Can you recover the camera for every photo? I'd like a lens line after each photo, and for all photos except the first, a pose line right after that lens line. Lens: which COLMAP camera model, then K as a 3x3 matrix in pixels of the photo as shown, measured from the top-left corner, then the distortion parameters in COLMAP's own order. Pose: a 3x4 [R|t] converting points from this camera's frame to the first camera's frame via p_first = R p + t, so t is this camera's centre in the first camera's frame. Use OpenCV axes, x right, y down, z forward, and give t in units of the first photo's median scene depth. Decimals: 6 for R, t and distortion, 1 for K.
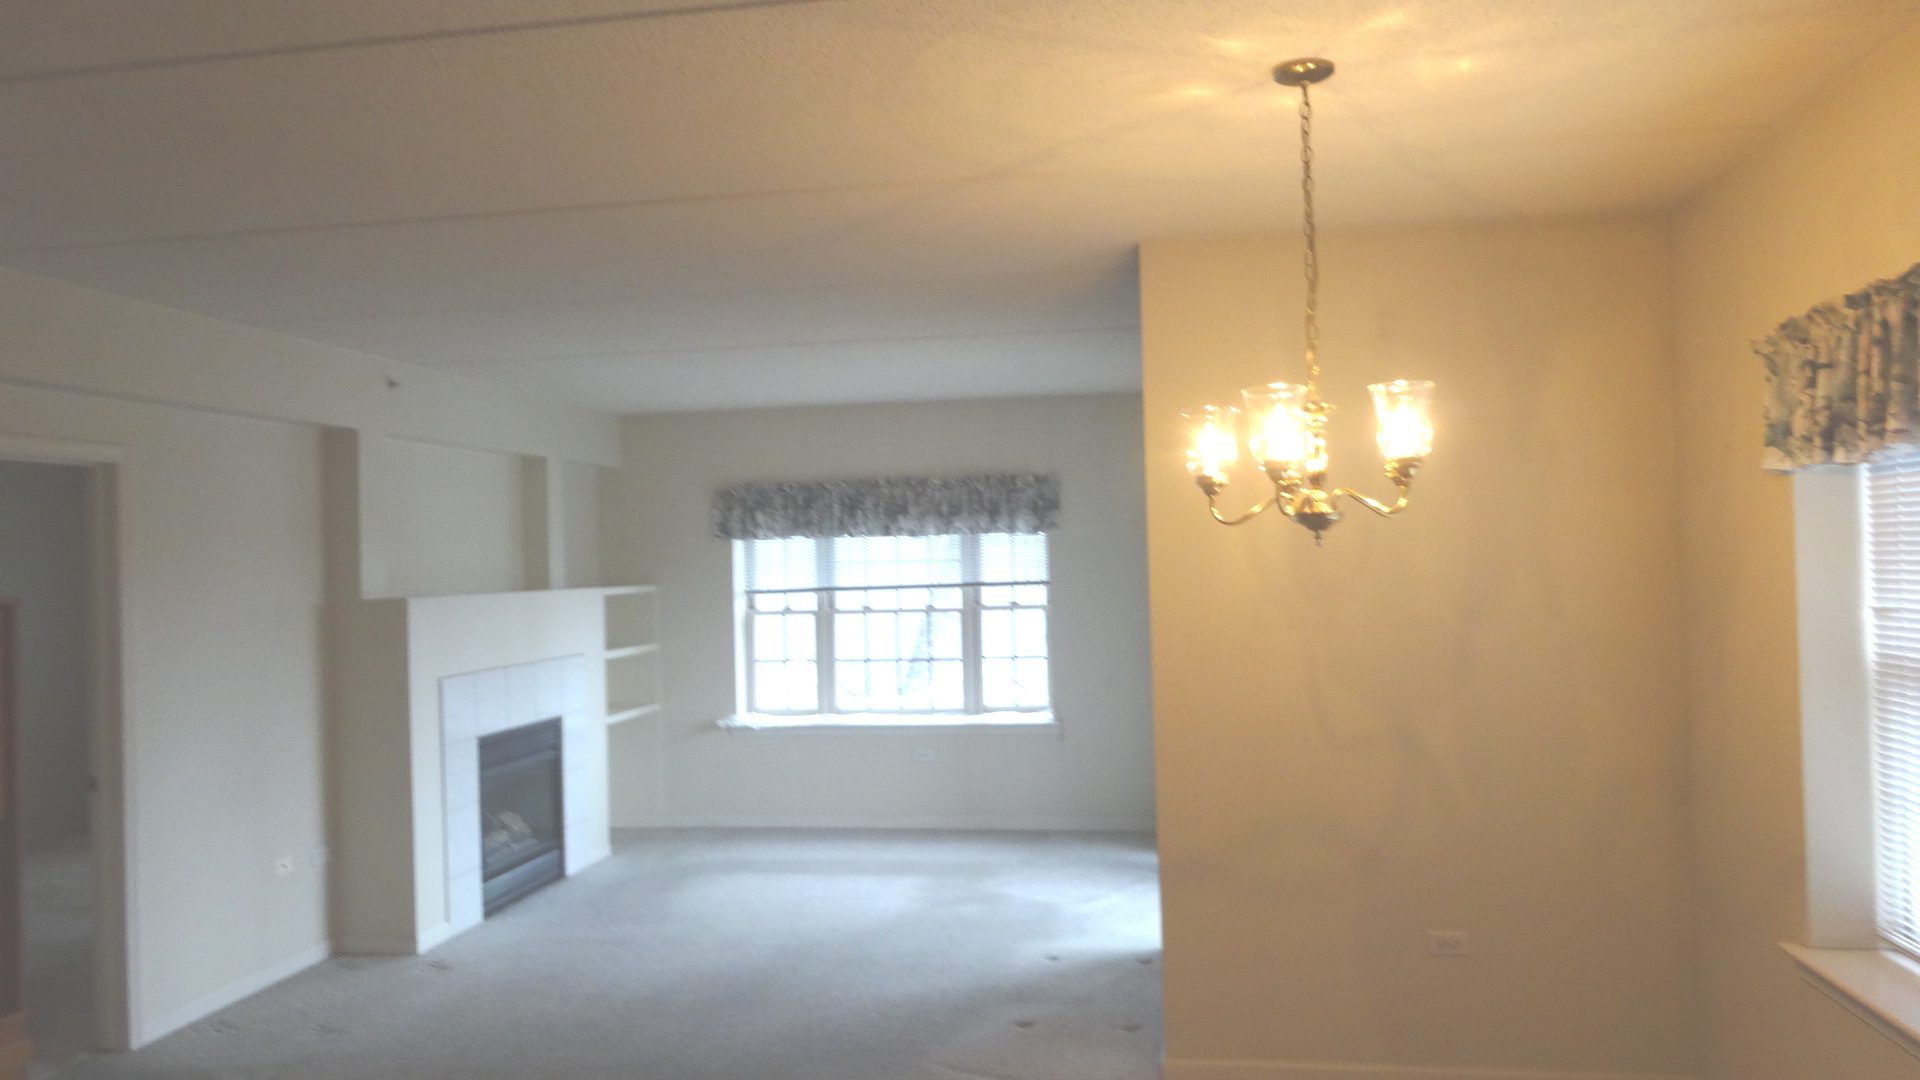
lens RADIAL K [[1415.0, 0, 958.0], [0, 1415.0, 532.8], [0, 0, 1]] dist [0.004497, -0.010778]
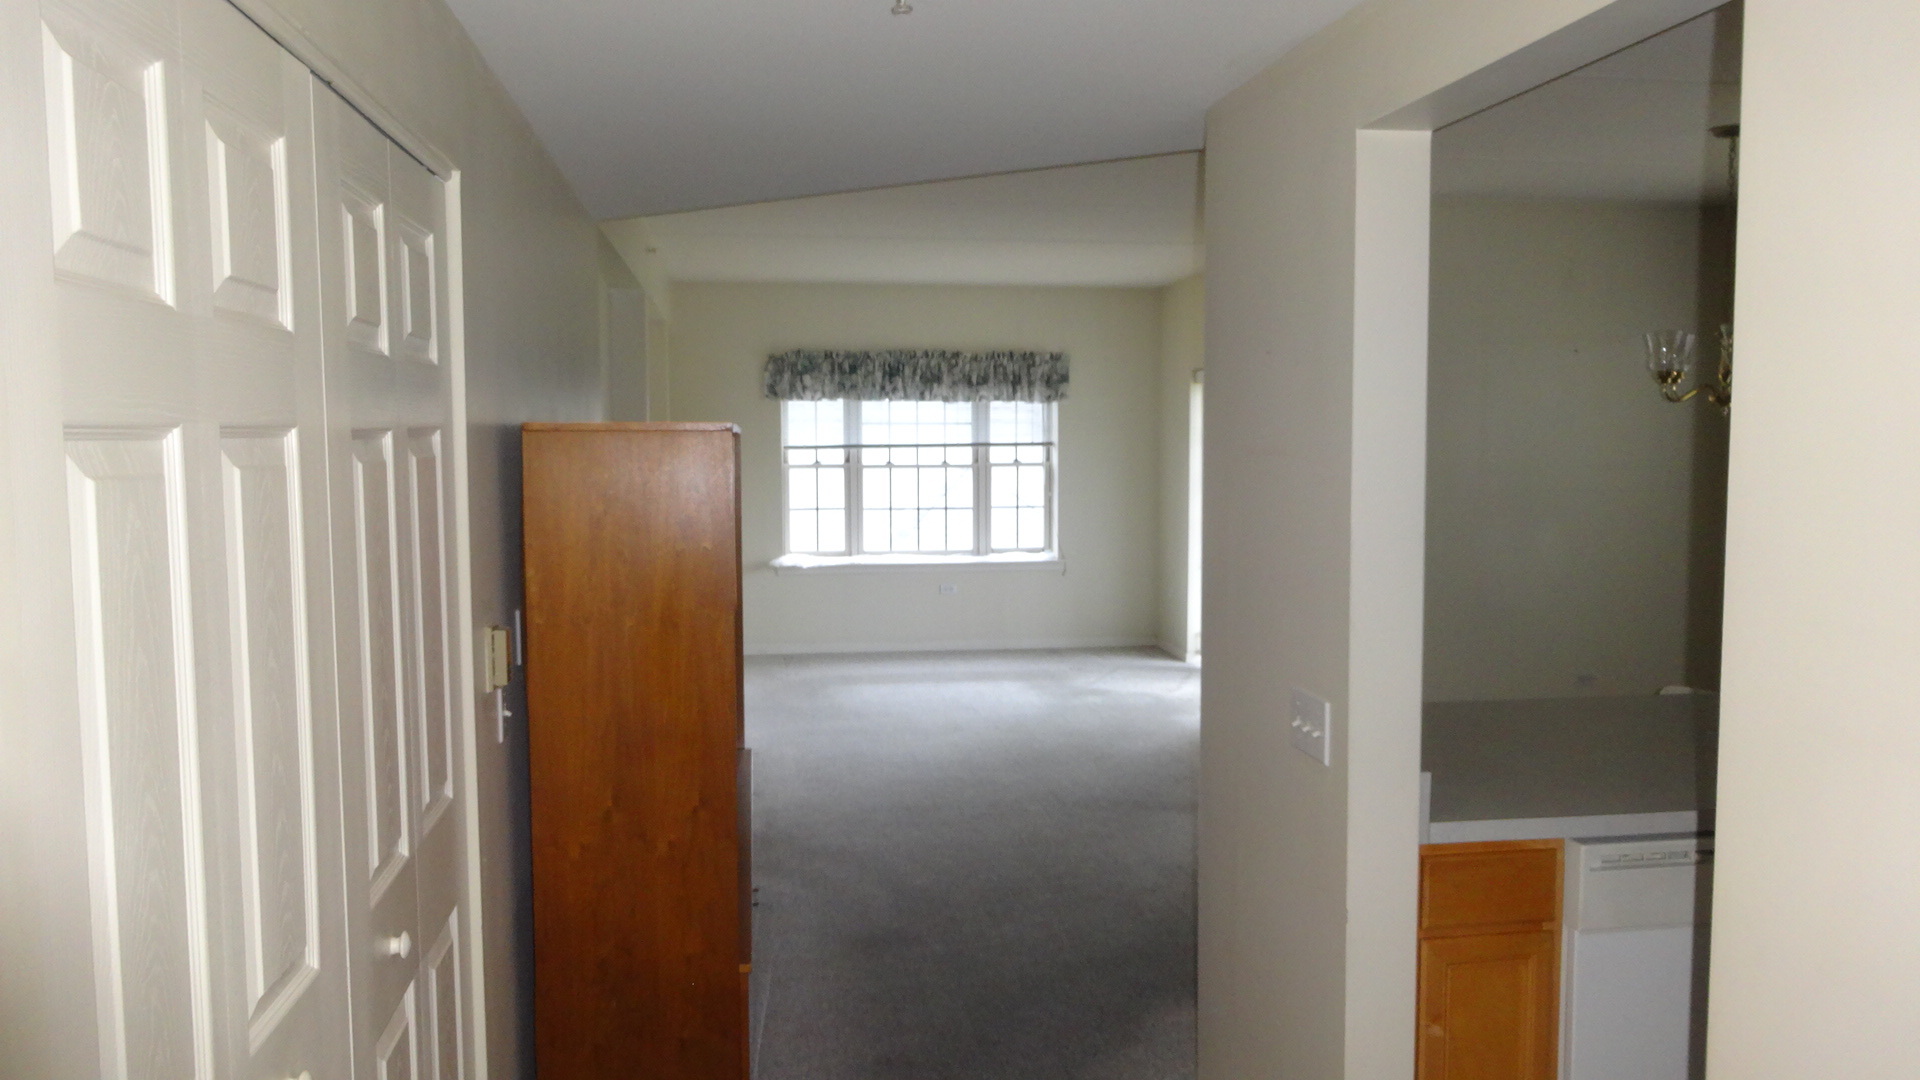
lens RADIAL K [[1415.0, 0, 958.0], [0, 1415.0, 532.8], [0, 0, 1]] dist [0.004497, -0.010778]
pose [[0.948890, 0.001576, 0.315604, -0.390530], [-0.028737, 0.996265, 0.081427, 0.014851], [-0.314297, -0.086335, 0.945391, -0.111041]]
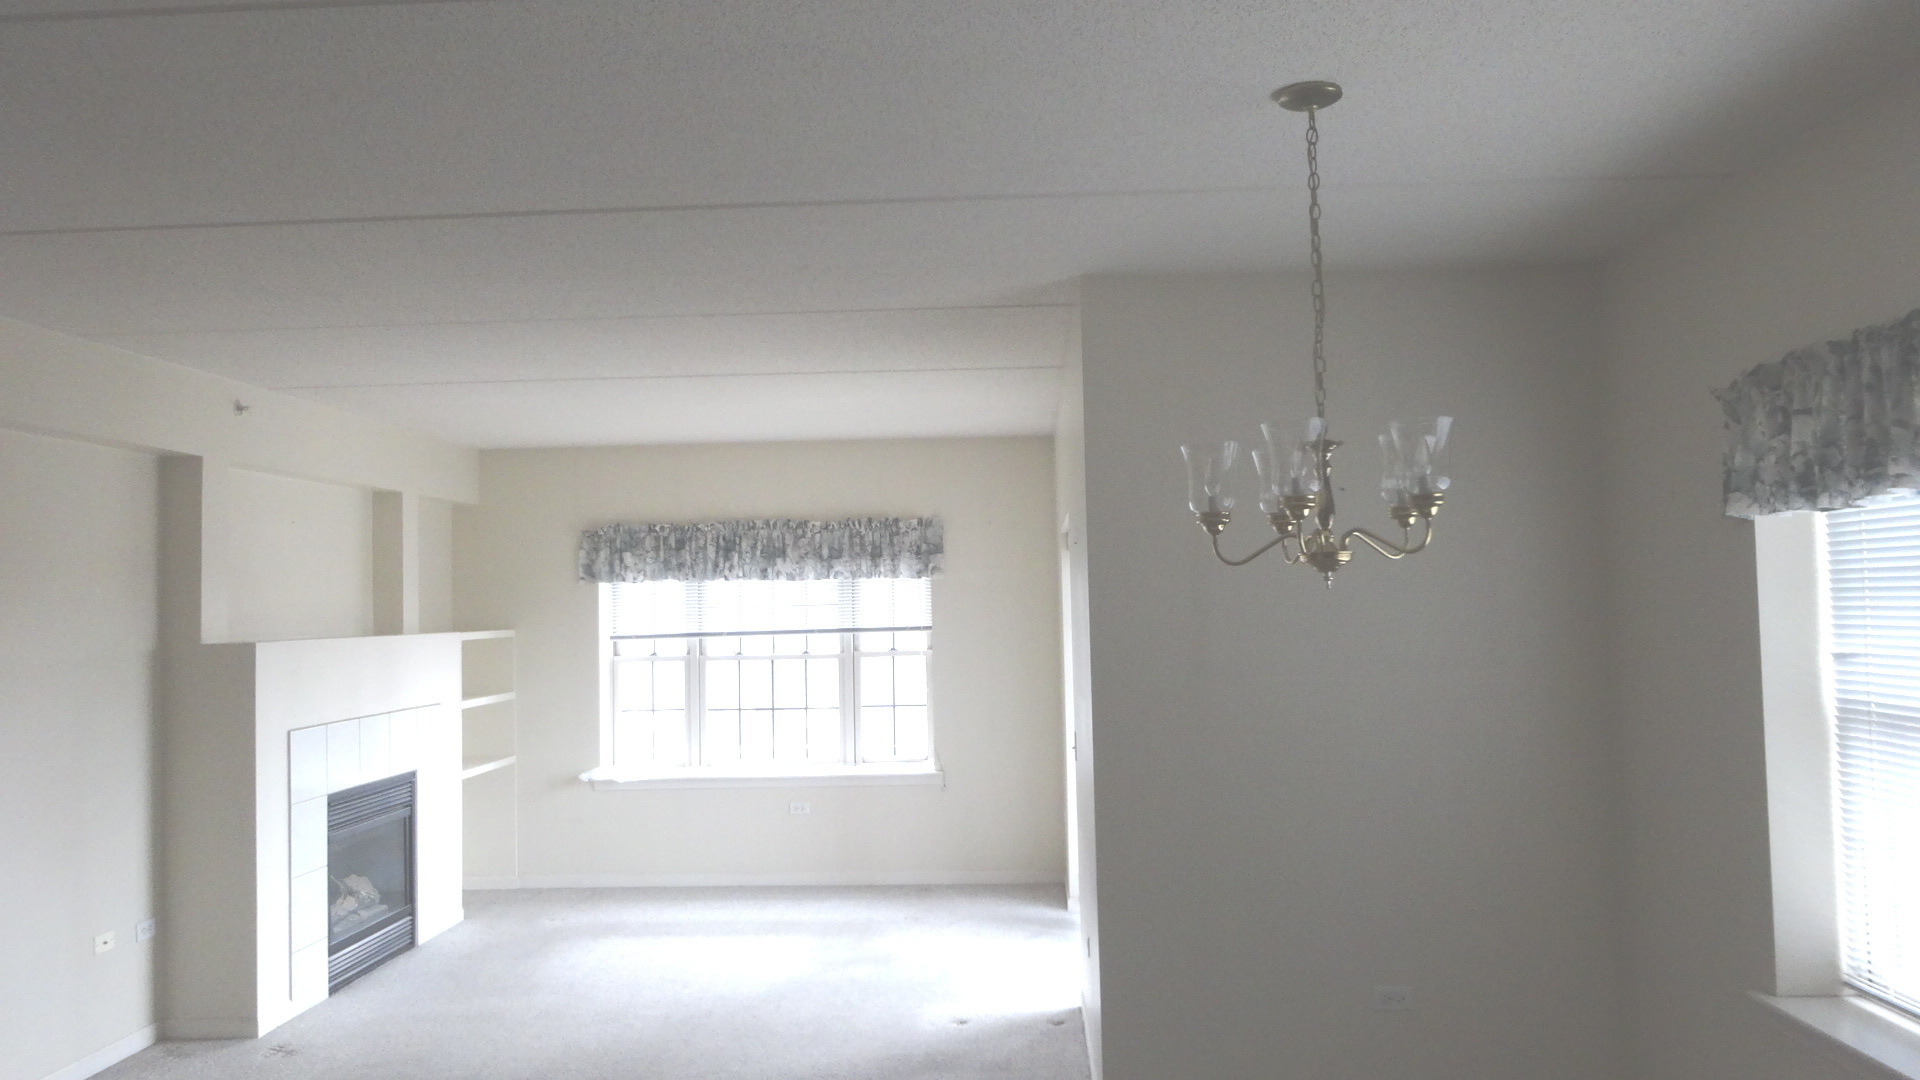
lens RADIAL K [[1415.0, 0, 958.0], [0, 1415.0, 532.8], [0, 0, 1]] dist [0.004497, -0.010778]
pose [[0.992533, 0.011721, 0.121412, -0.036819], [-0.007621, 0.999386, -0.034185, 0.002426], [-0.121738, 0.033005, 0.992013, 0.027899]]
